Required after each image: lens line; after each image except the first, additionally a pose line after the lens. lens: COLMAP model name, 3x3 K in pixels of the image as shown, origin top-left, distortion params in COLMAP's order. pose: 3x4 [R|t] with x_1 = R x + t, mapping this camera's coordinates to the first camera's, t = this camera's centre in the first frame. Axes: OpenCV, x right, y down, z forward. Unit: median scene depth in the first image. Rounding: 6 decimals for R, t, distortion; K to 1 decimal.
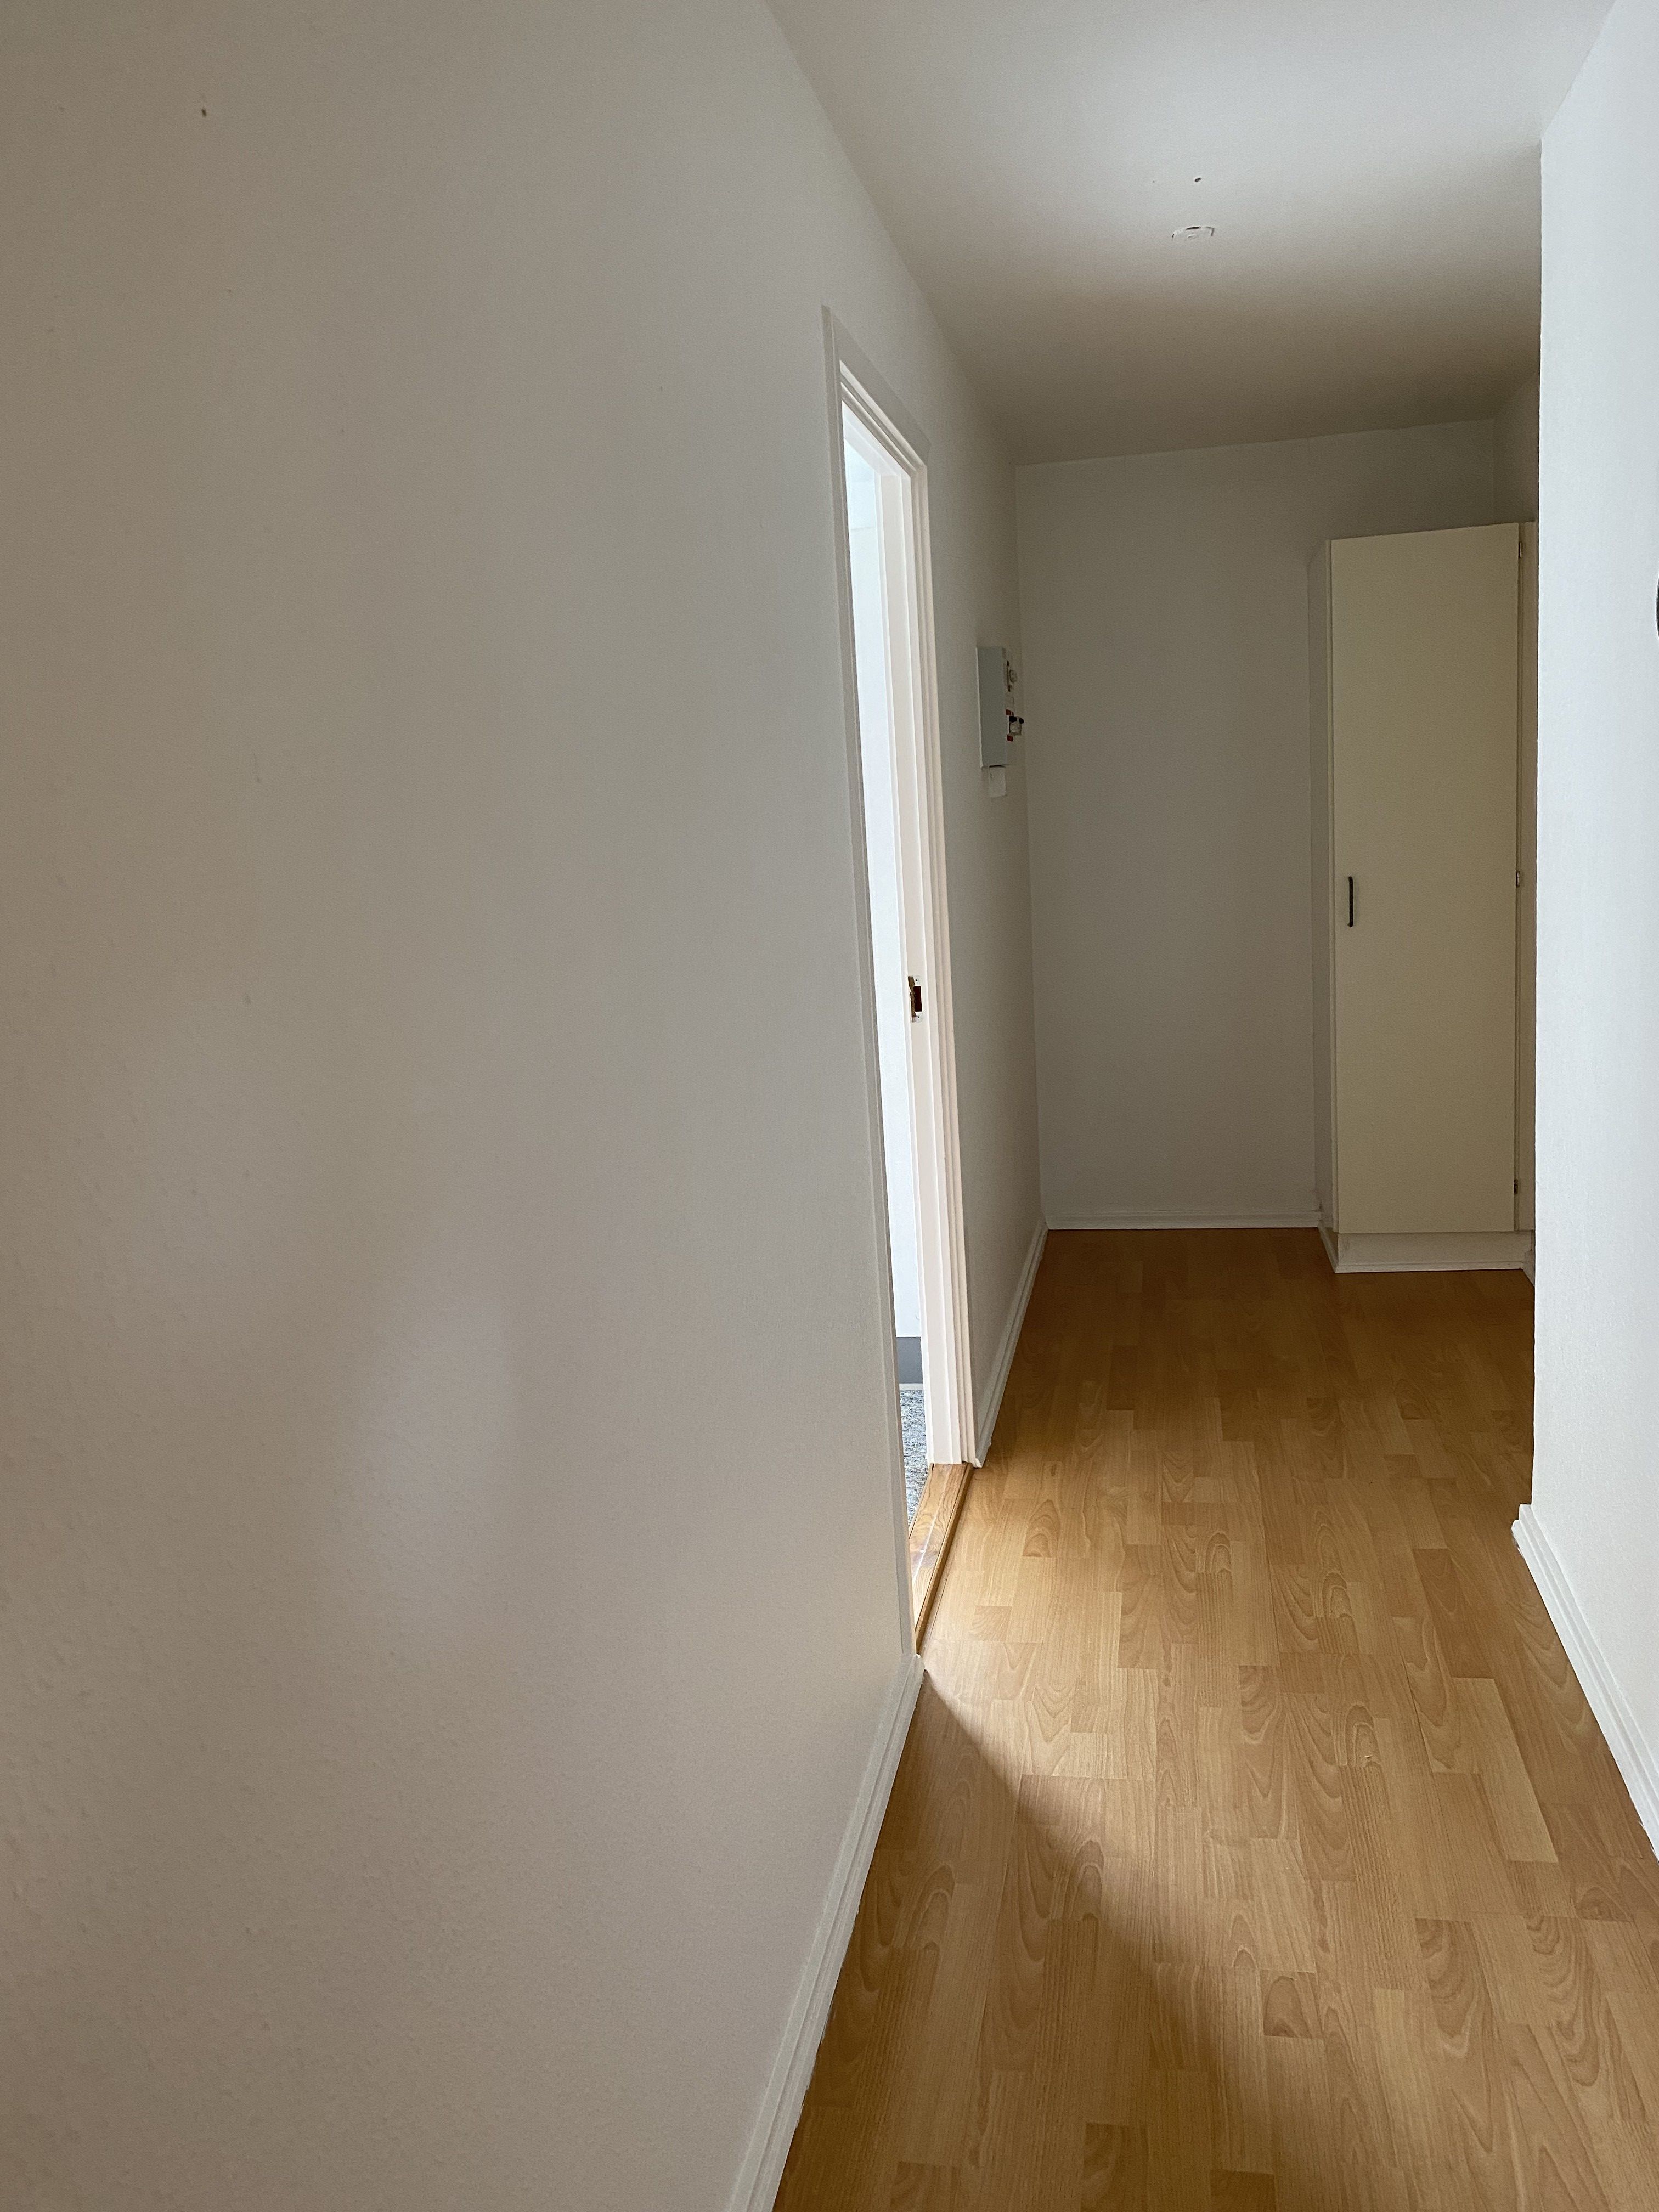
lens RADIAL K [[1663.3, 0, 830.1], [0, 1663.3, 1104.8], [0, 0, 1]] dist [0.014977, -0.019083]
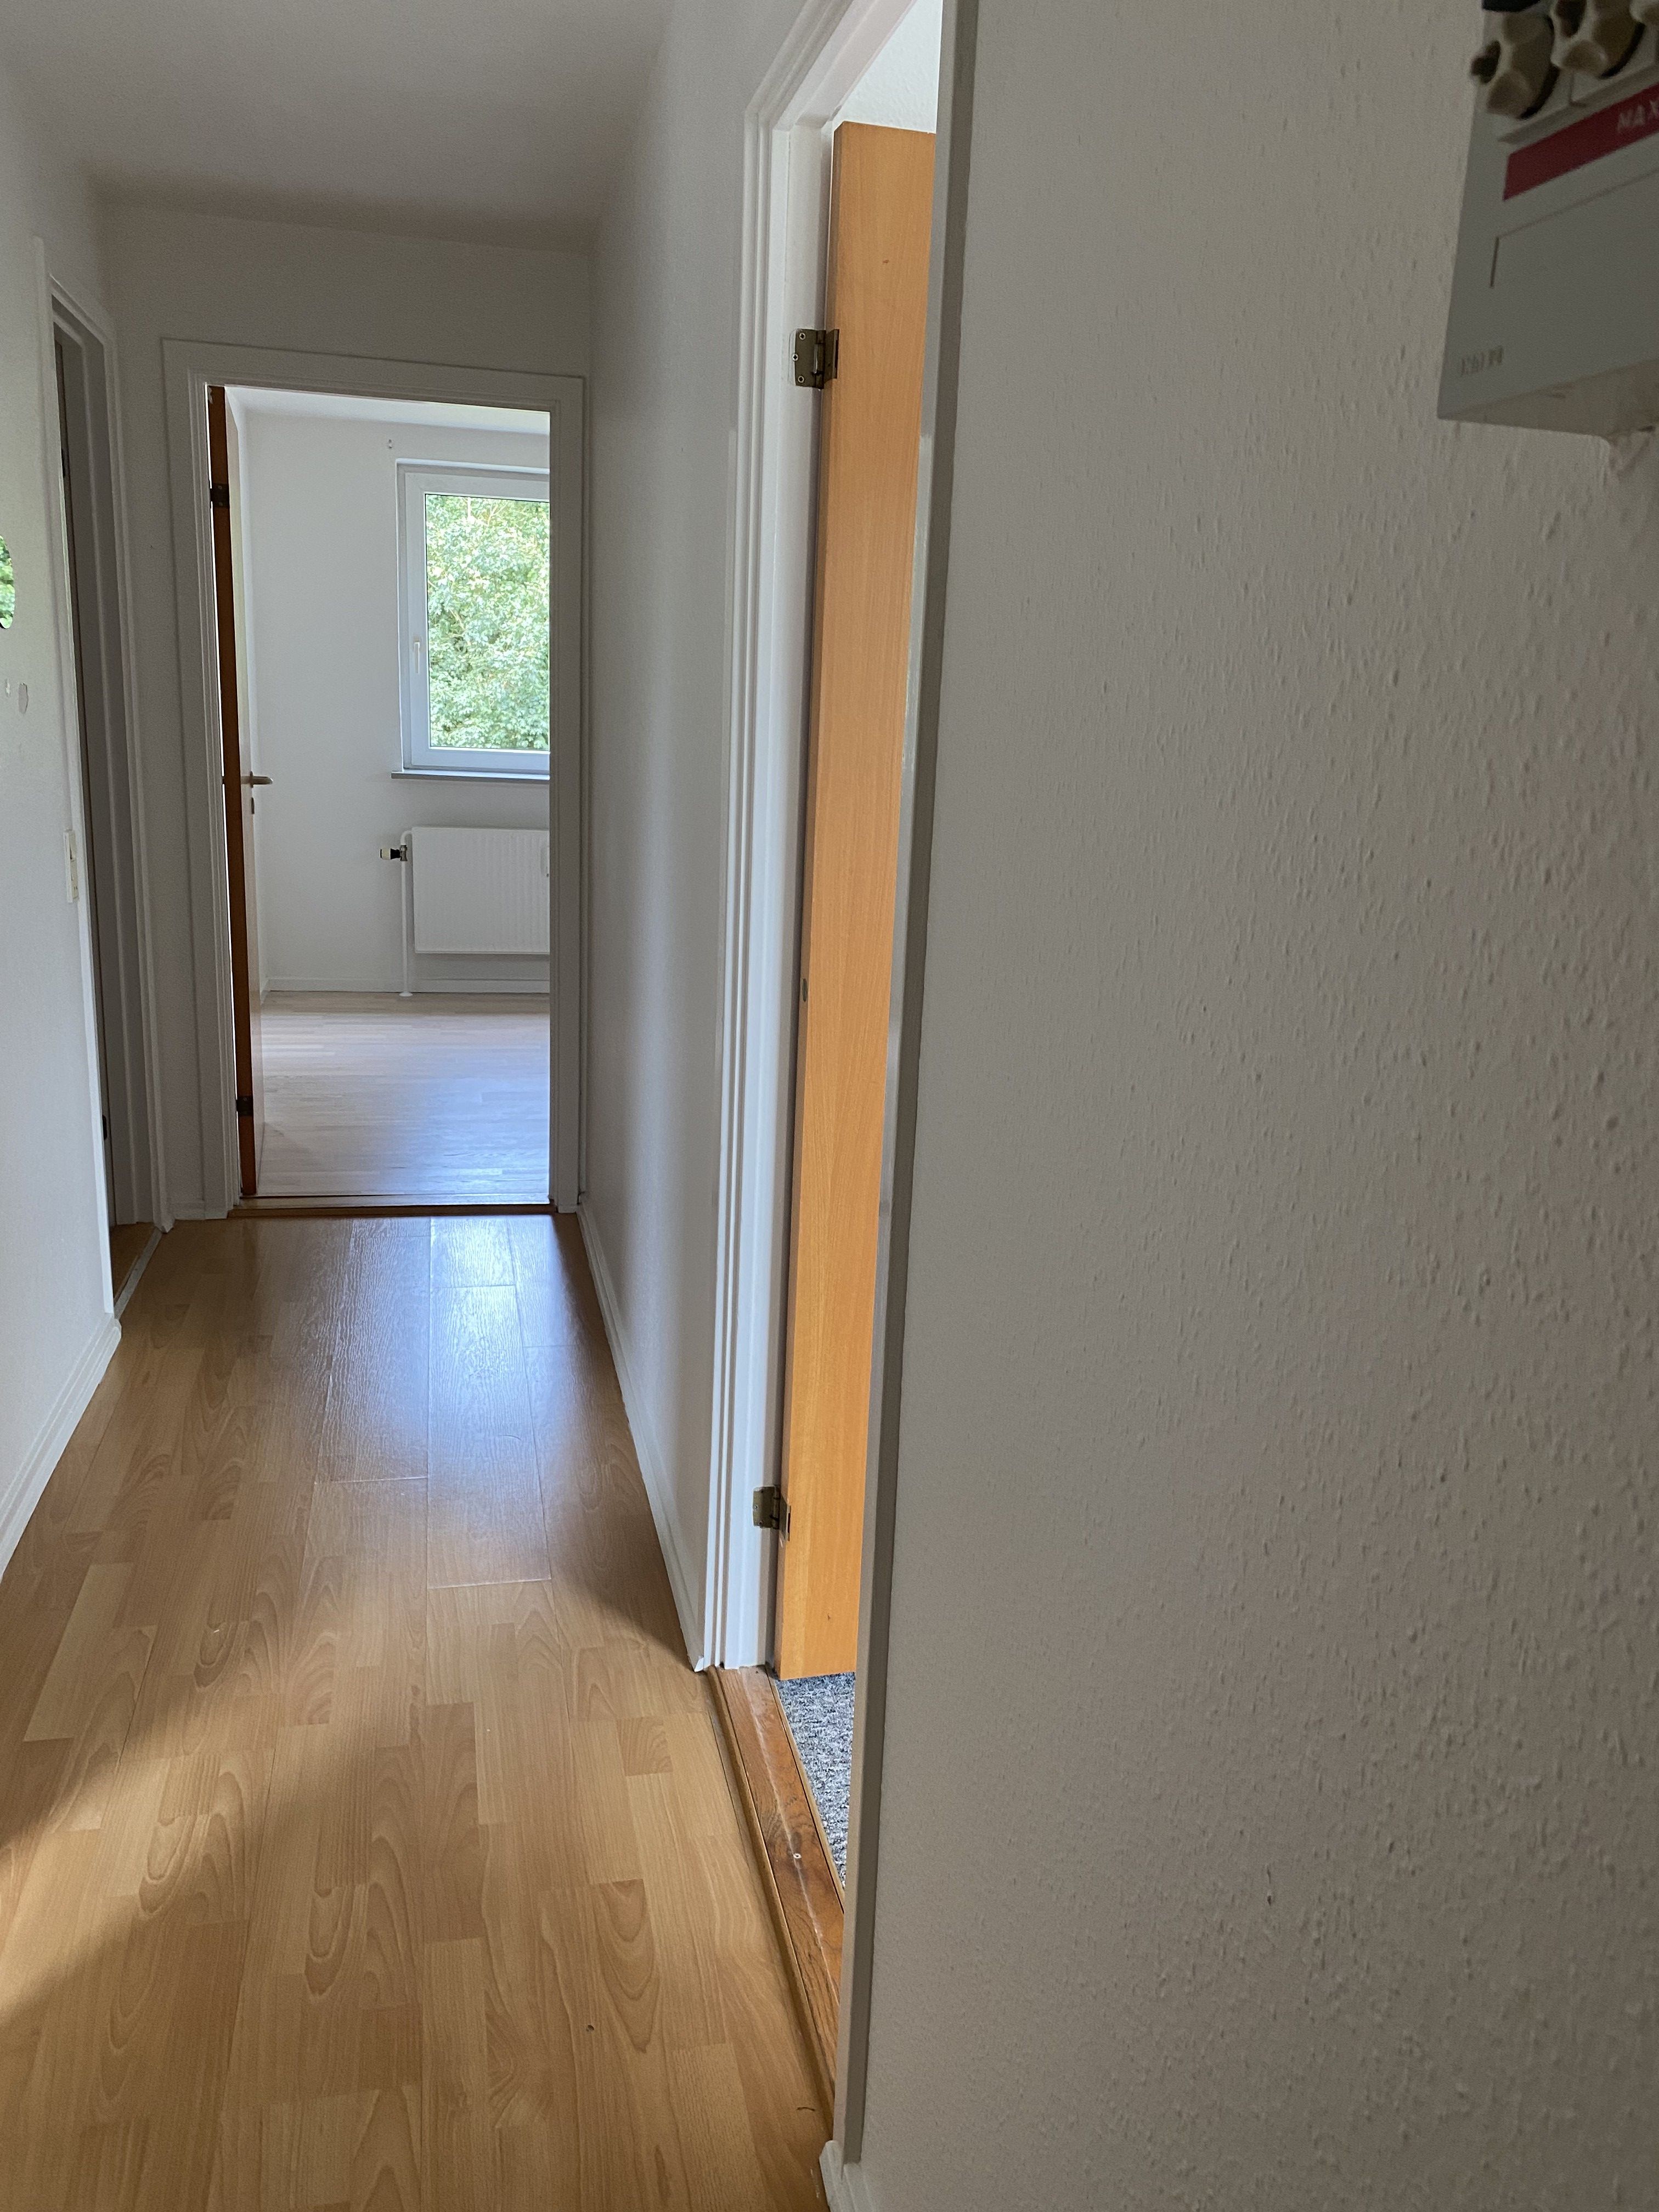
lens RADIAL K [[1663.3, 0, 829.9], [0, 1663.3, 1105.4], [0, 0, 1]] dist [0.014977, -0.019083]
pose [[-0.910101, 0.118758, -0.397005, 0.266018], [-0.063672, 0.906600, 0.417159, -0.265948], [0.409466, 0.404935, -0.817536, 1.418931]]
